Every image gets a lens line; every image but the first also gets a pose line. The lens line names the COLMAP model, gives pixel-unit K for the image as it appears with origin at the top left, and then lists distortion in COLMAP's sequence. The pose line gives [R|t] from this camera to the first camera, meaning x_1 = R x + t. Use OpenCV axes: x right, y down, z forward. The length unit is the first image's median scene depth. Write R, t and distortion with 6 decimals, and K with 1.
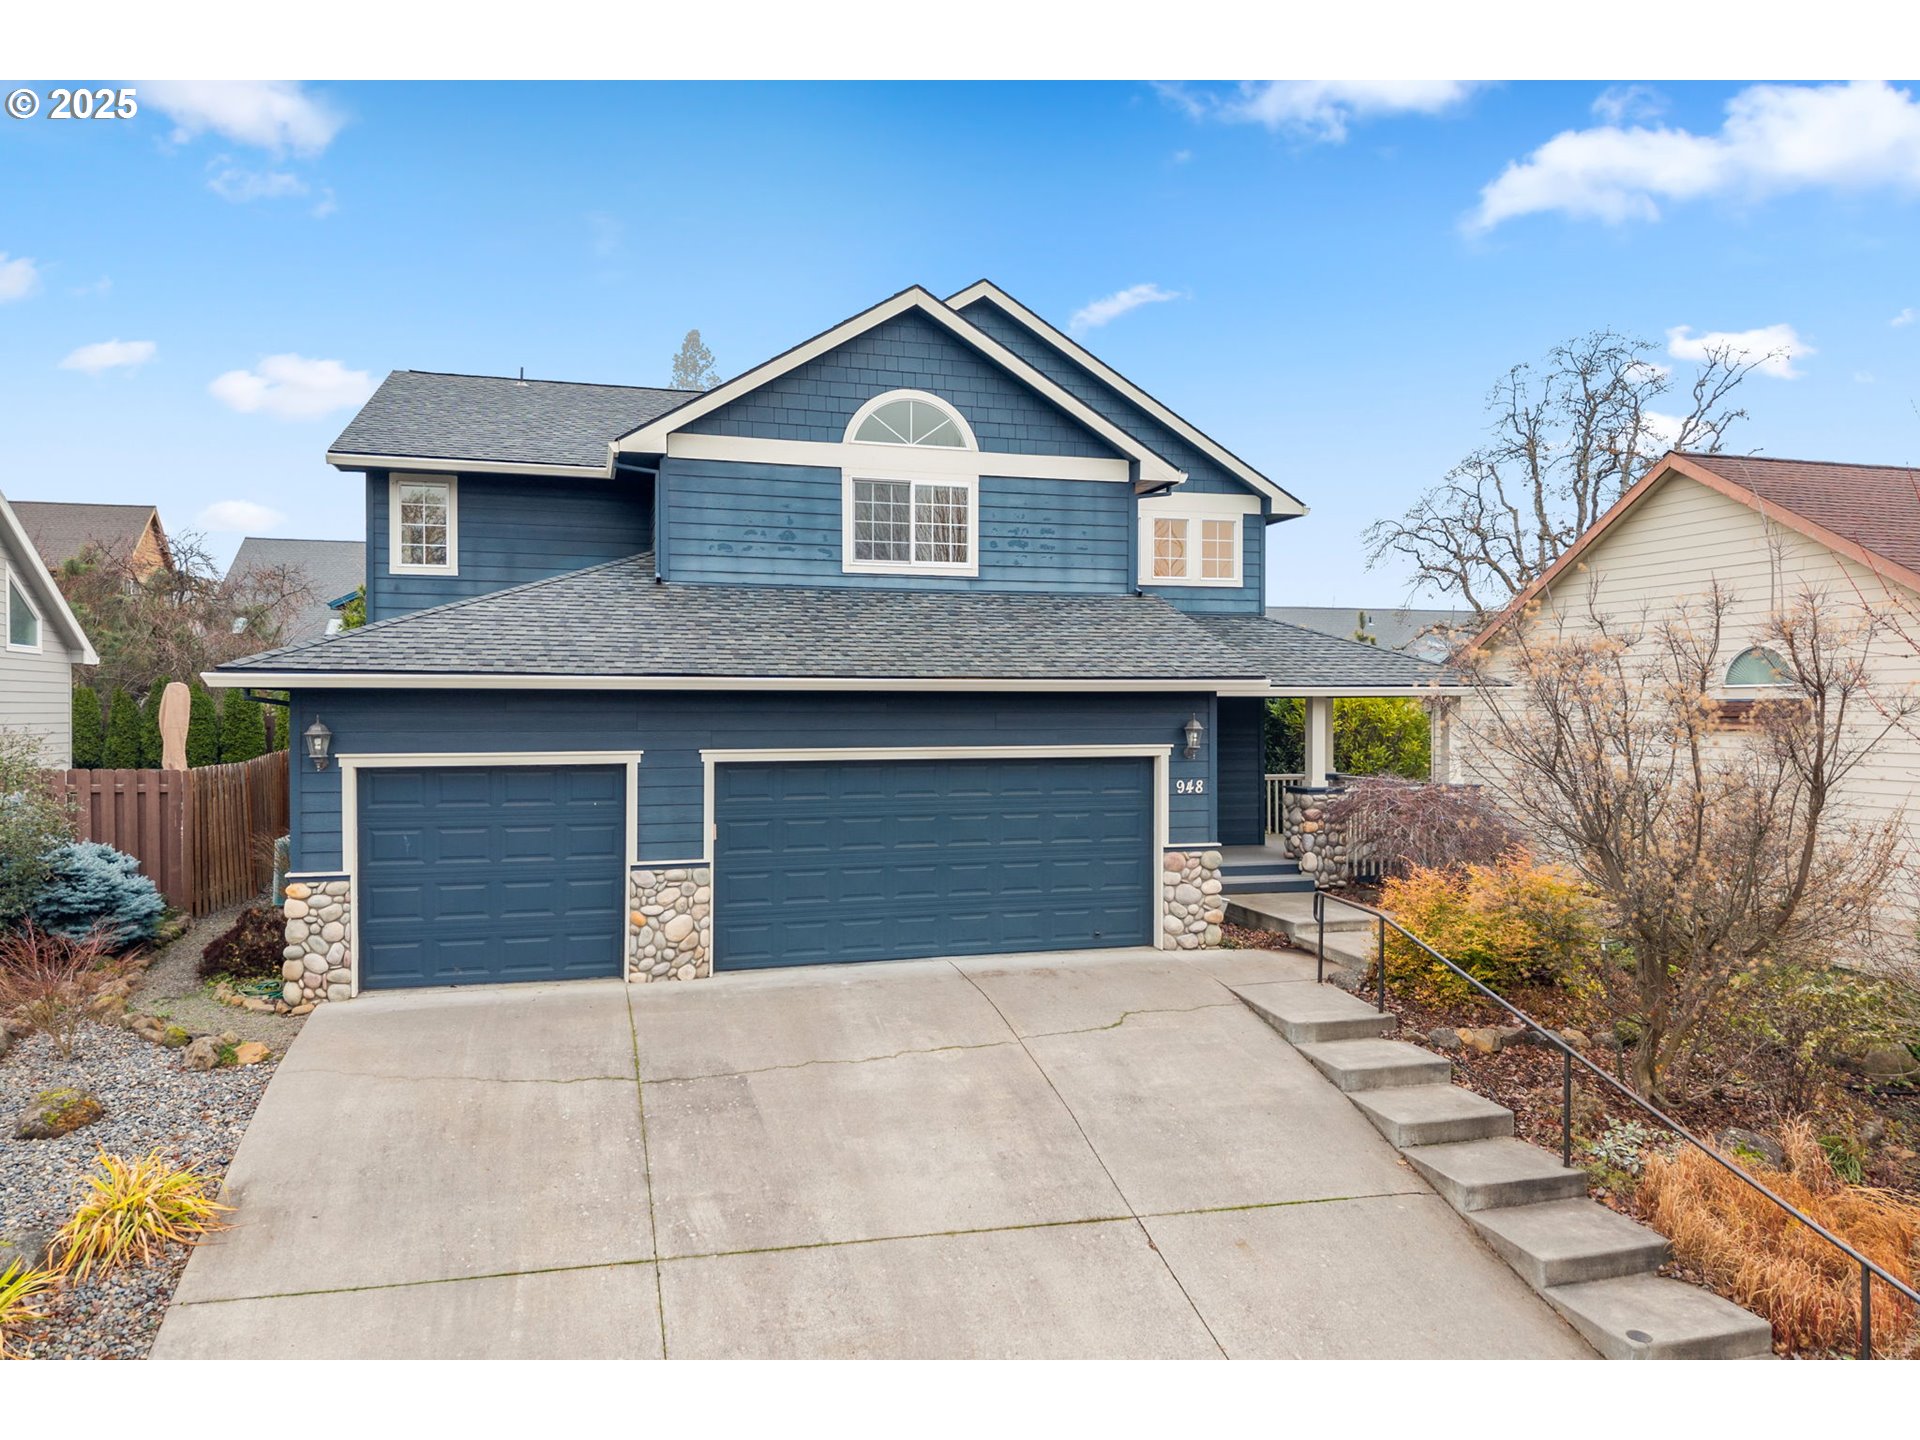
lens RADIAL K [[1272.0, 0, 960.0], [0, 1272.0, 720.0], [0, 0, 1]] dist [-0.000264, 0.000124]
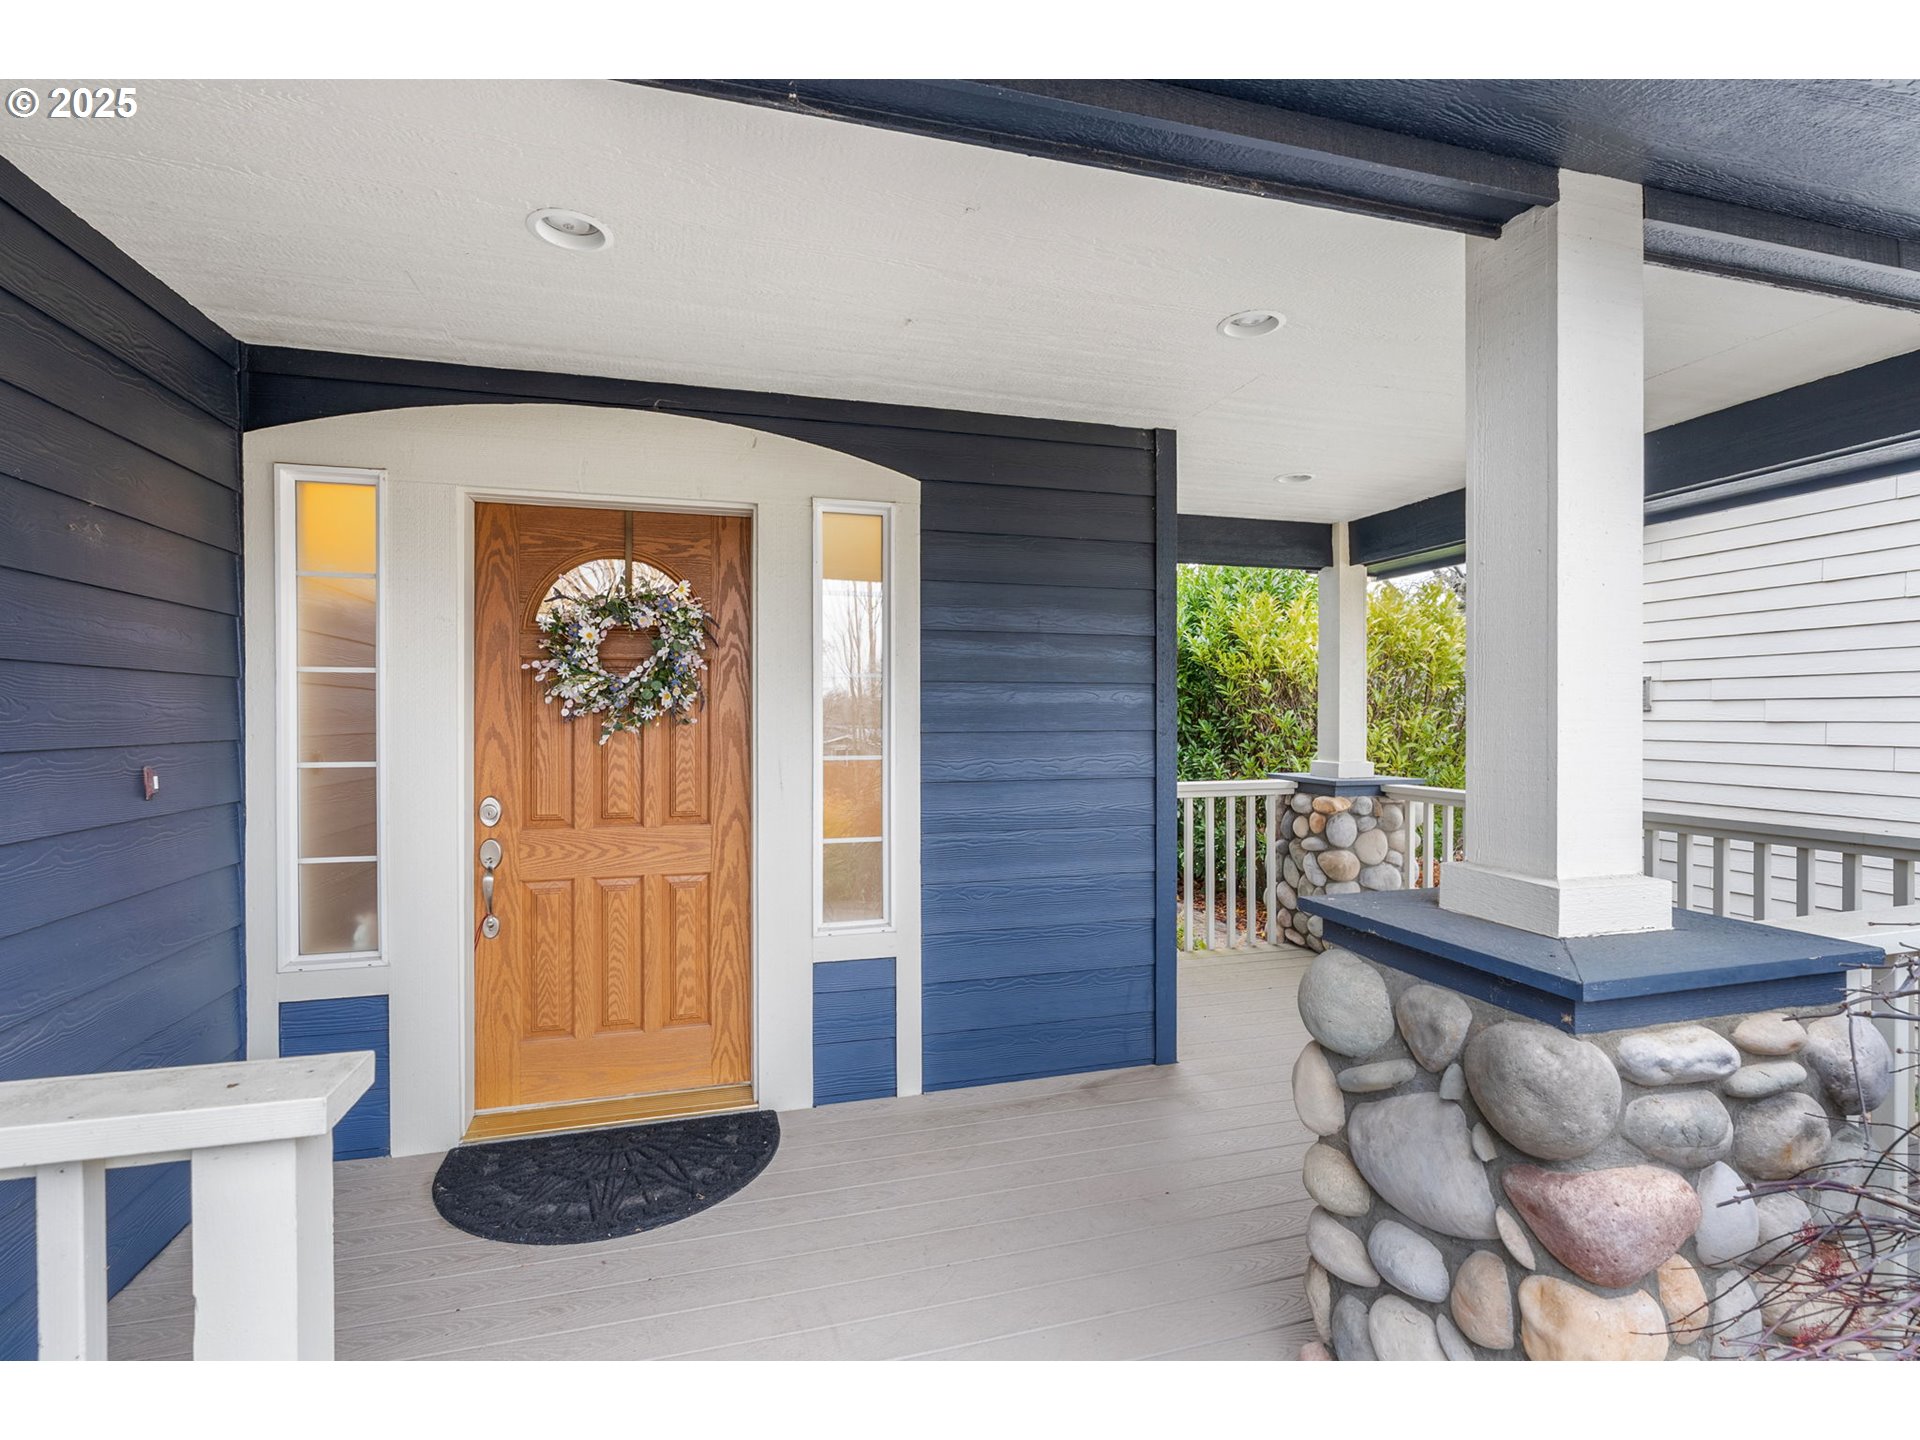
lens RADIAL K [[872.4, 0, 961.8], [0, 872.4, 715.3], [0, 0, 1]] dist [-0.004989, 0.000046]
pose [[0.999956, -0.002193, -0.009173, 0.184022], [0.002090, 0.999936, -0.011158, 0.027283], [0.009197, 0.011138, 0.999896, 0.764490]]
